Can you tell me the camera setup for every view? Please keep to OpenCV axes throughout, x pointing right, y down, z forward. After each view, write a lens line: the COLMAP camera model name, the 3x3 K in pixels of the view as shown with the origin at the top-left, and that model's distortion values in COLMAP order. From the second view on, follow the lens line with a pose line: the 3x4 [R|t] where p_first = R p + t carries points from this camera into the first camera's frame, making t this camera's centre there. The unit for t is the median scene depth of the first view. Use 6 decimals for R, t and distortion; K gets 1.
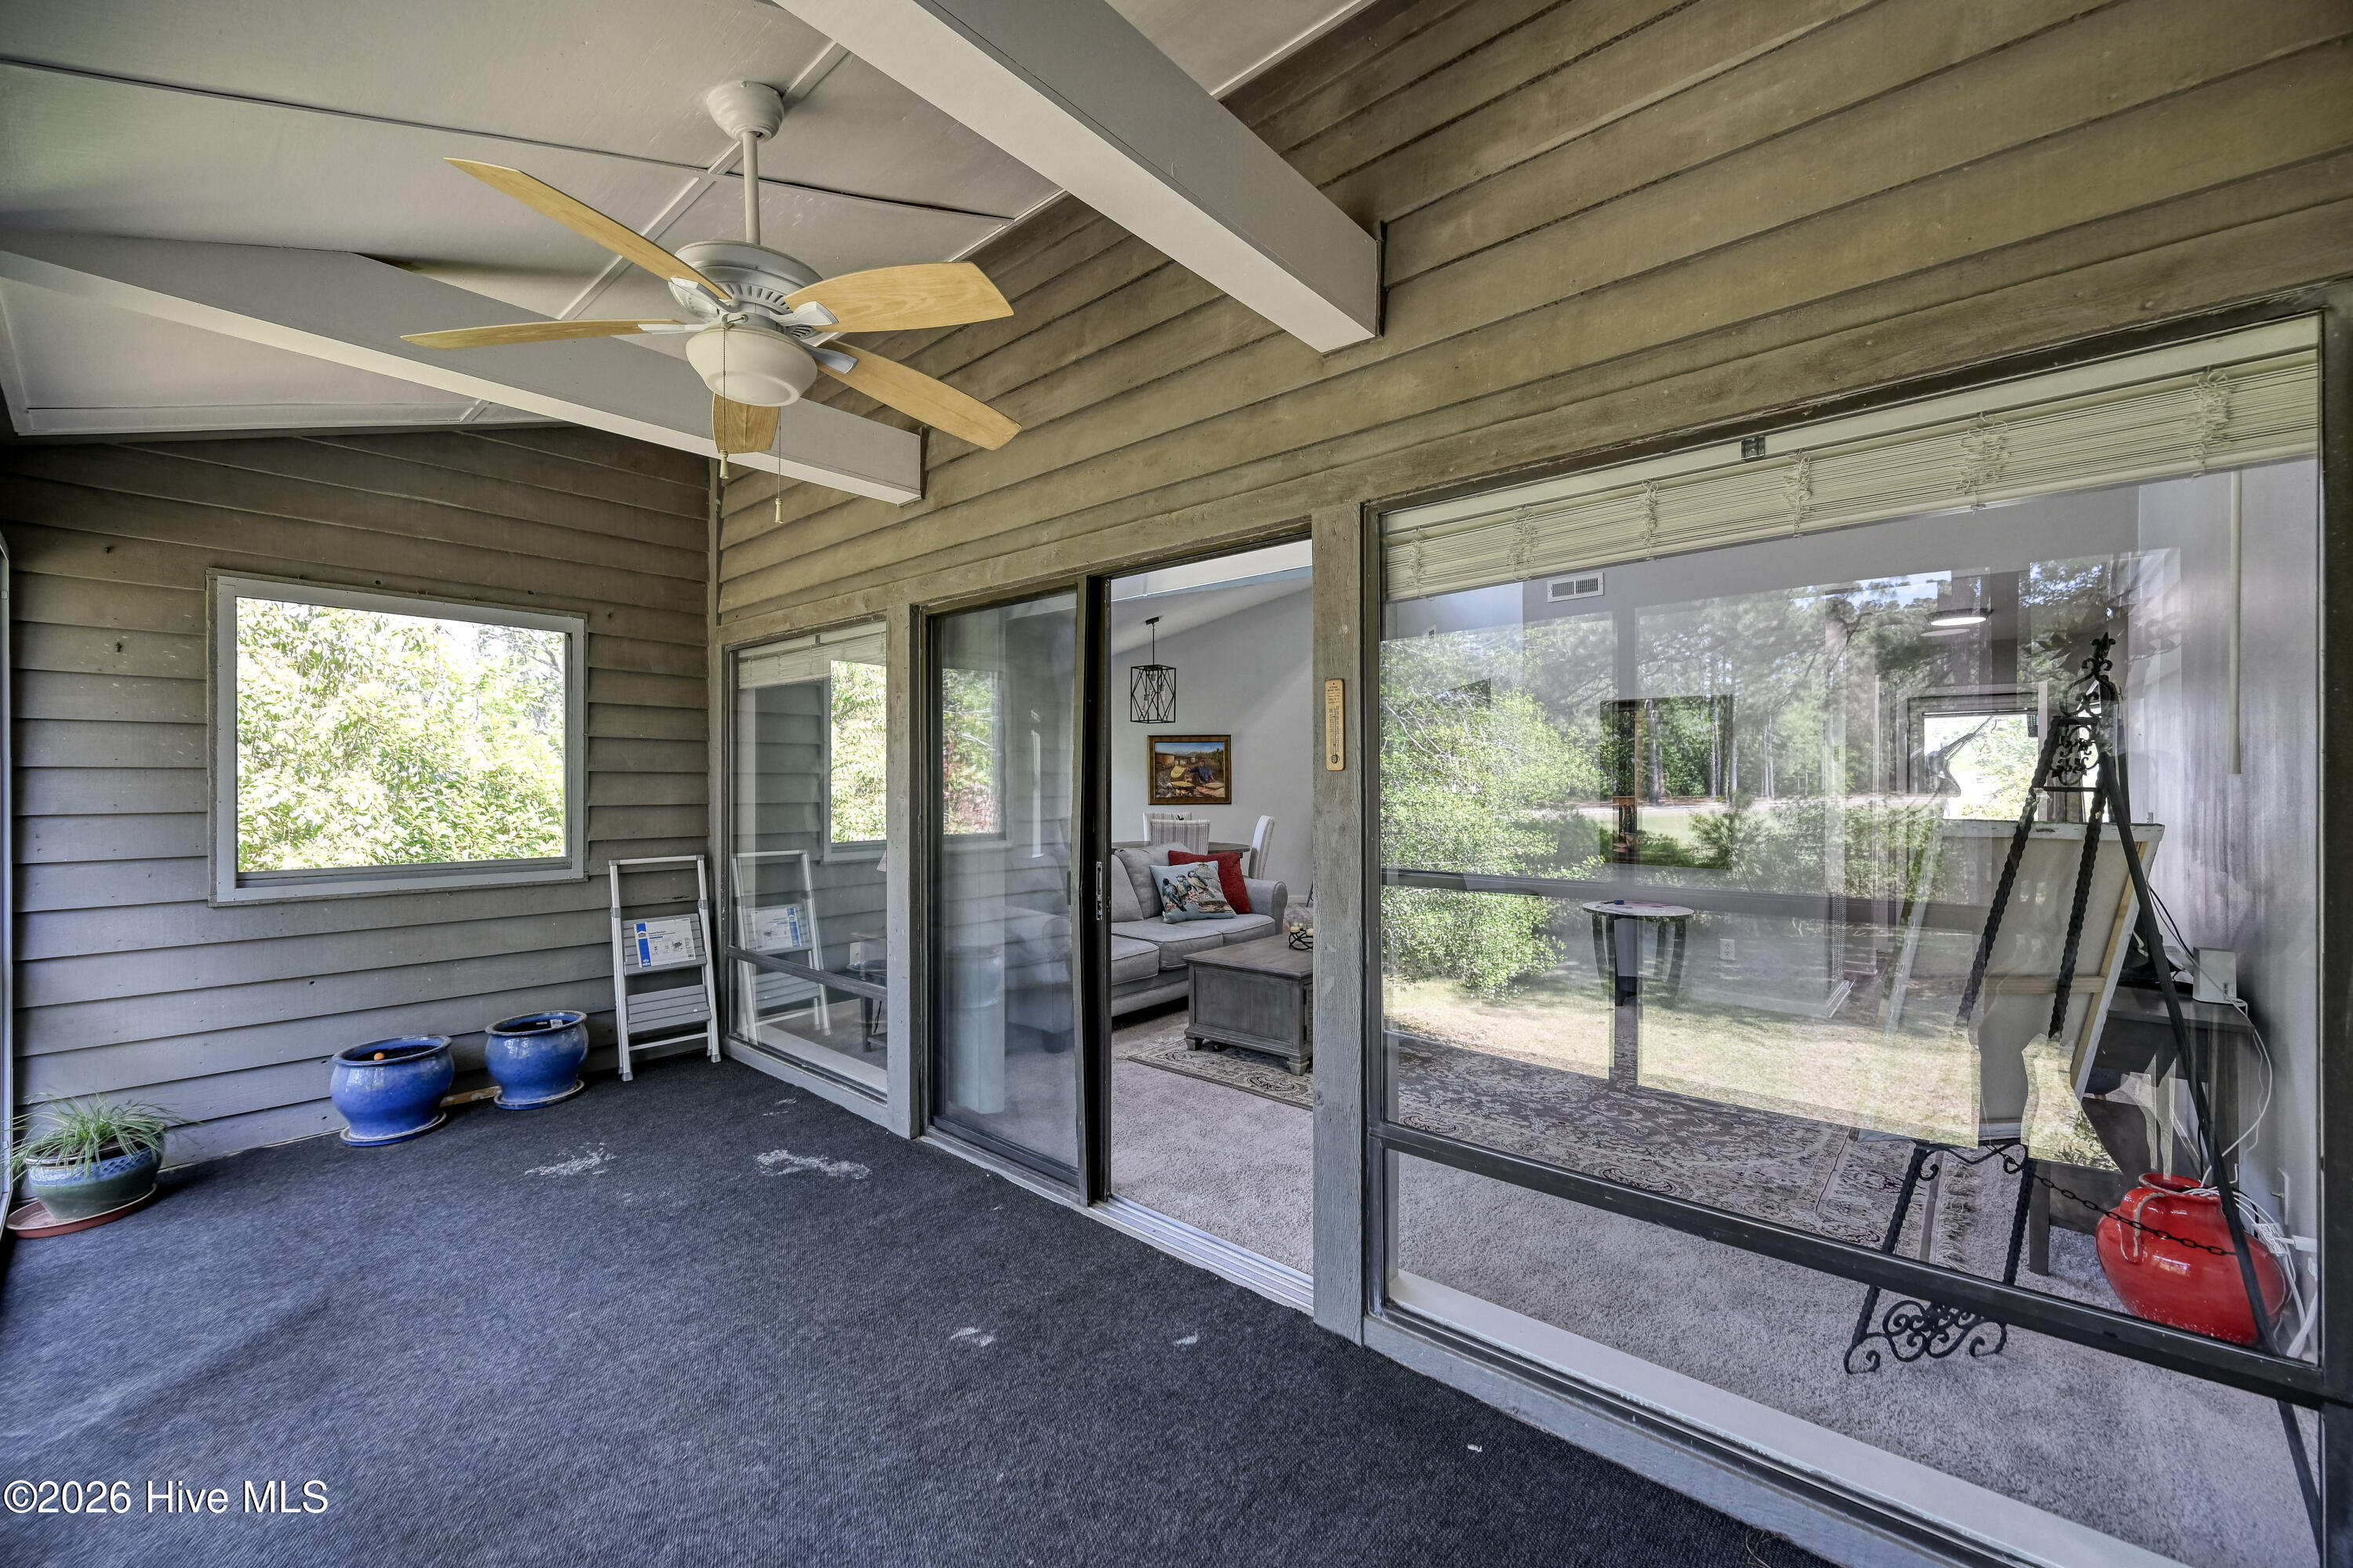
lens RADIAL K [[935.4, 0, 1183.2], [0, 935.4, 788.9], [0, 0, 1]] dist [0.000054, -0.000009]
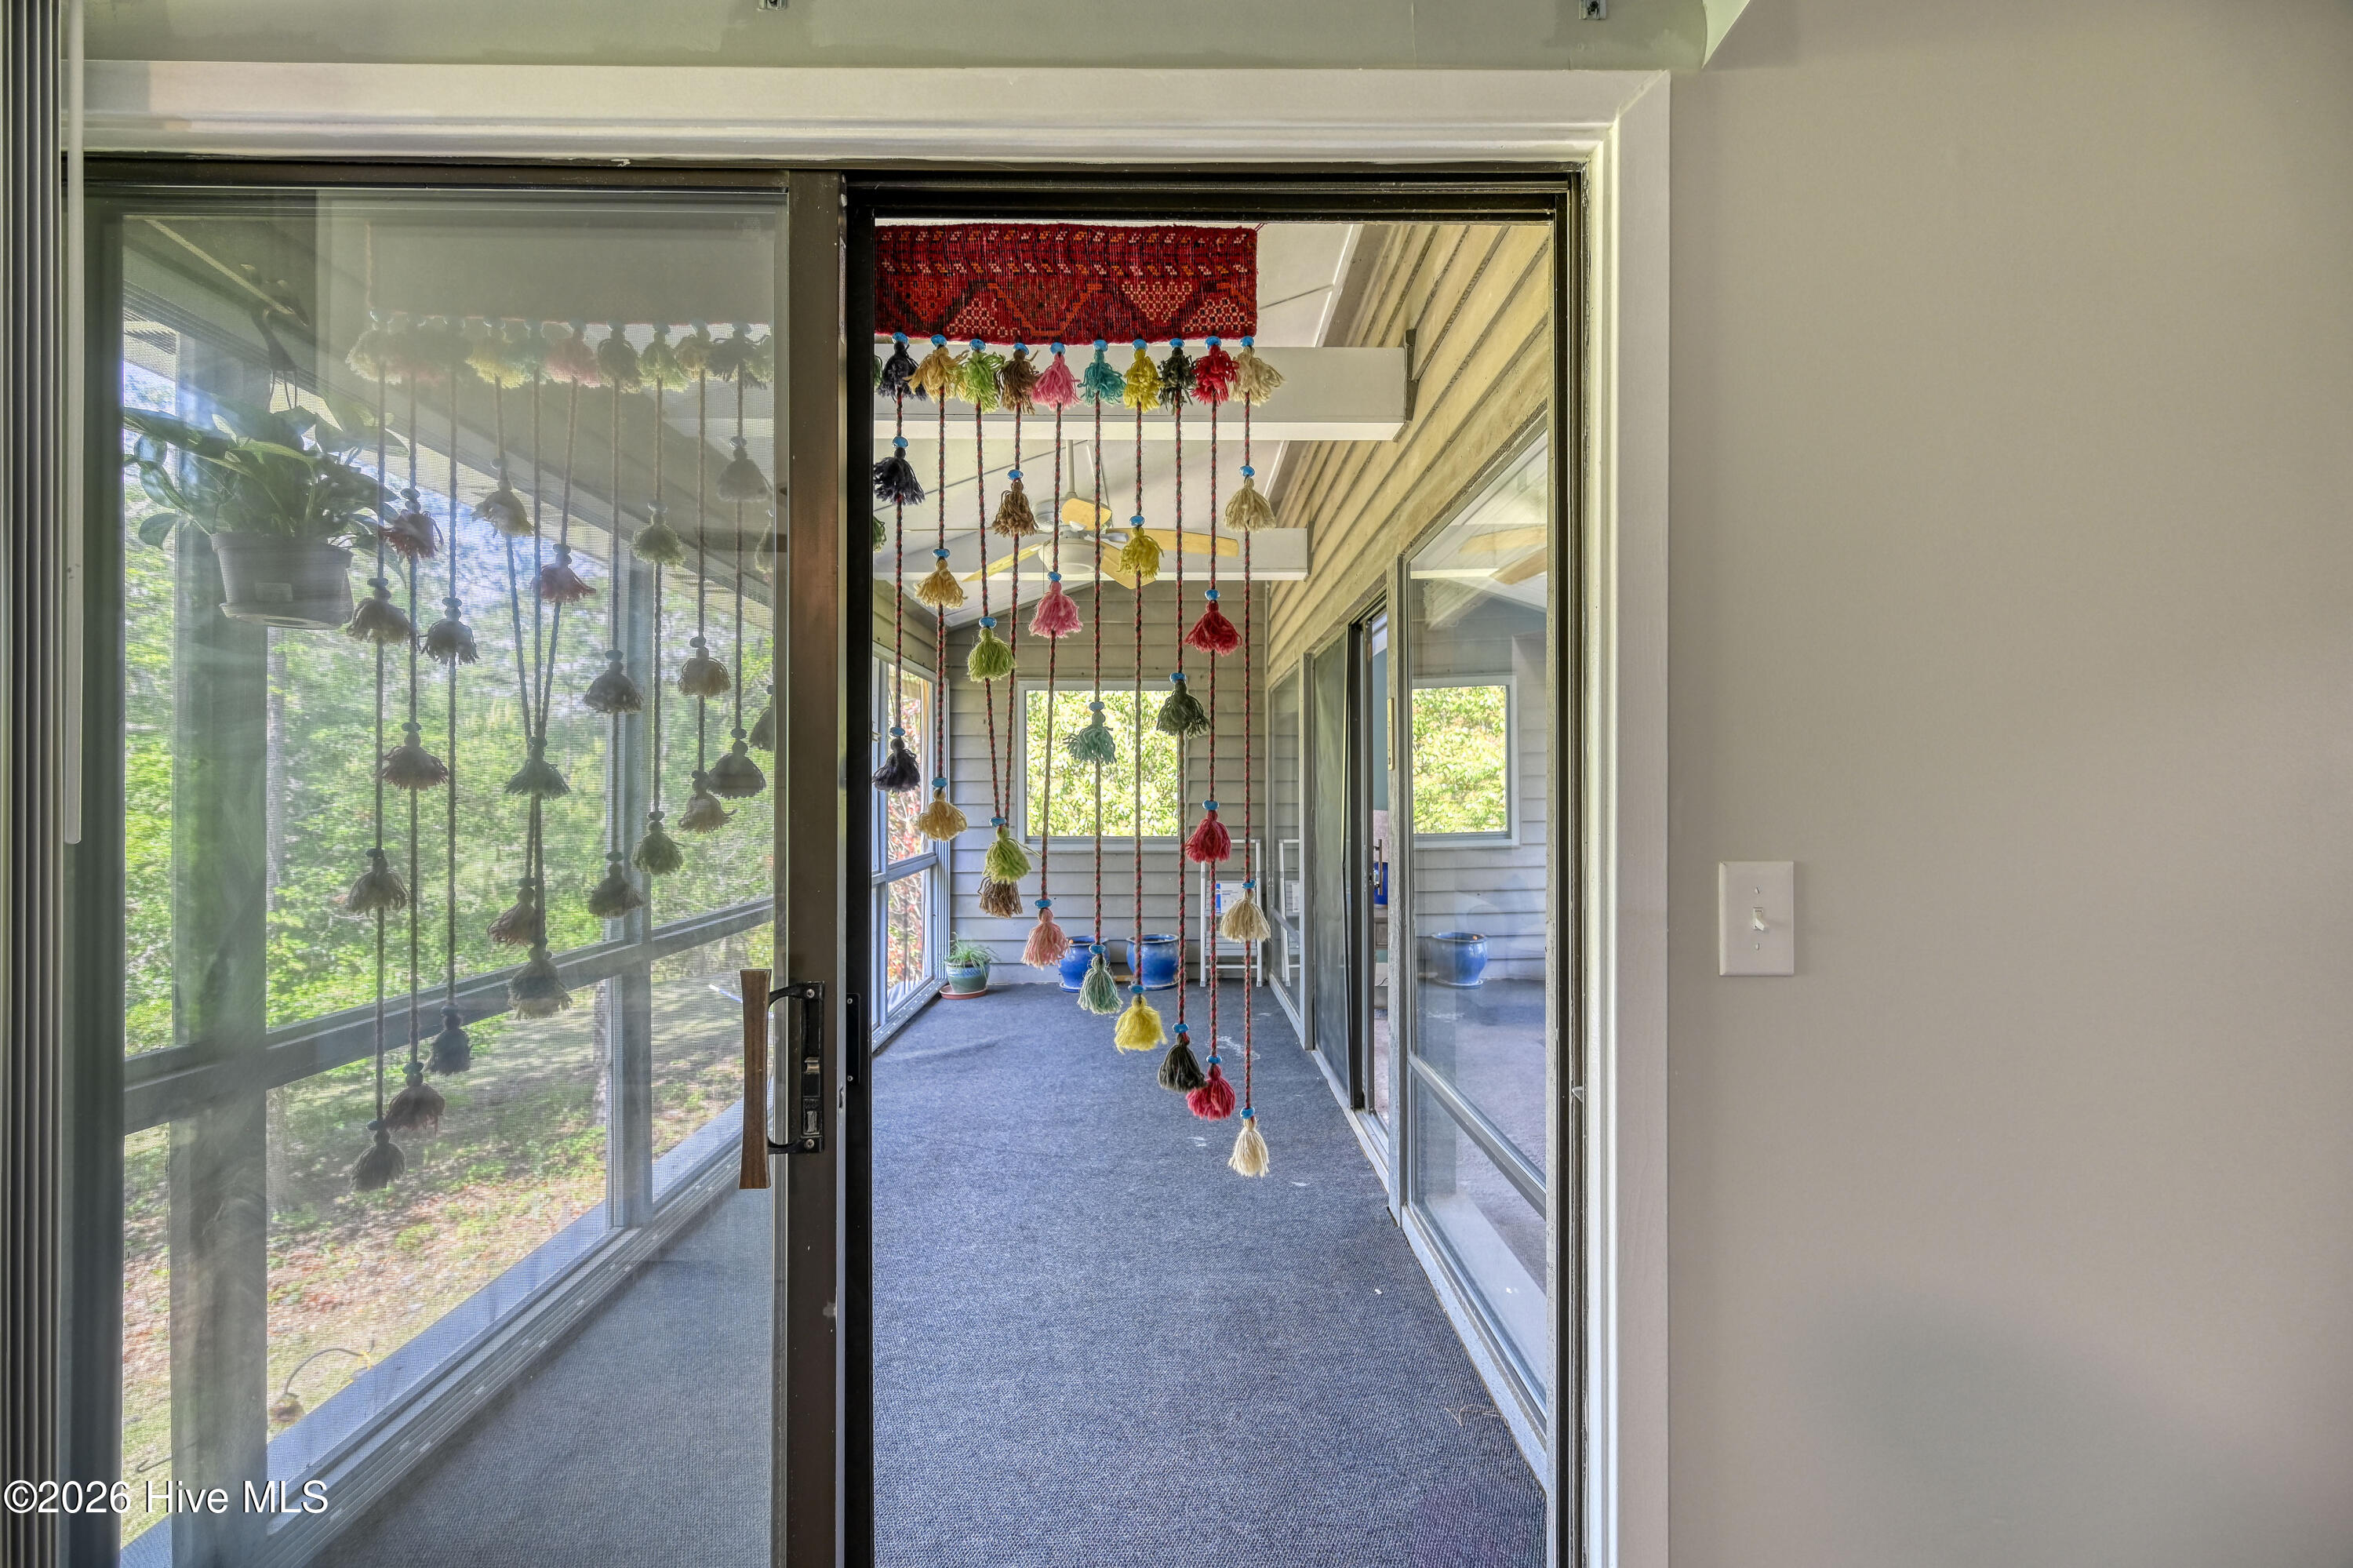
lens RADIAL K [[935.4, 0, 1180.2], [0, 935.4, 791.3], [0, 0, 1]] dist [0.000054, -0.000009]
pose [[0.666801, -0.004771, -0.745221, 0.544800], [-0.006552, 0.999903, -0.012265, 0.018915], [0.745207, 0.013061, 0.666705, -0.031216]]
